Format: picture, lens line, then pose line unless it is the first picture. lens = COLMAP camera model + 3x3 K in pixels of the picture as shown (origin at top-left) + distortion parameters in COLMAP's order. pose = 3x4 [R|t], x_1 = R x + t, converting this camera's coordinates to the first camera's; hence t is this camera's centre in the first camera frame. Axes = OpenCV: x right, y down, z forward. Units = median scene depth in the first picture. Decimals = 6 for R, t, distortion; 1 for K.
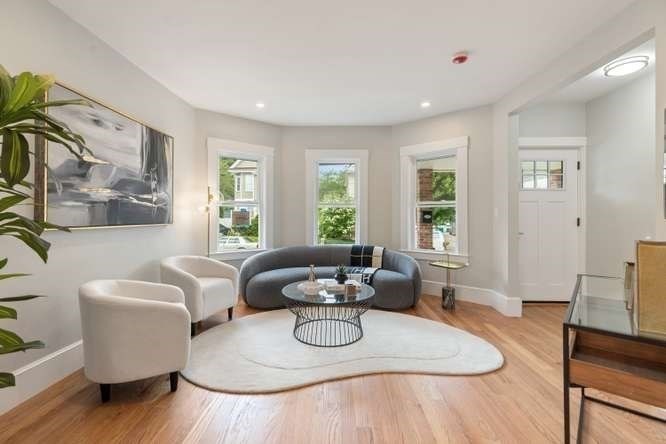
lens RADIAL K [[304.5, 0, 336.3], [0, 304.5, 212.8], [0, 0, 1]] dist [-0.000802, -0.000308]
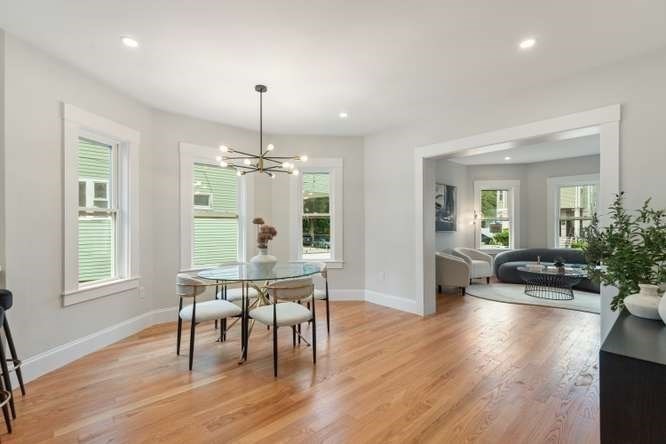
lens RADIAL K [[303.3, 0, 330.7], [0, 303.3, 223.6], [0, 0, 1]] dist [0.005711, 0.000376]
pose [[0.677660, -0.005145, -0.735357, 0.331194], [0.008225, 0.999966, 0.000583, -0.017395], [0.735329, -0.006444, 0.677679, -0.866947]]
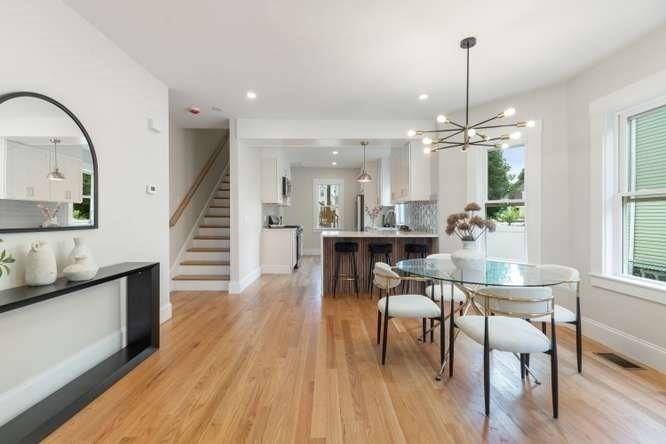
lens RADIAL K [[299.5, 0, 331.7], [0, 299.5, 219.4], [0, 0, 1]] dist [0.001264, -0.000006]
pose [[-0.999841, -0.004035, -0.017378, -0.105648], [-0.003932, 0.999974, -0.005974, 0.006614], [0.017402, -0.005905, -0.999831, 0.239092]]
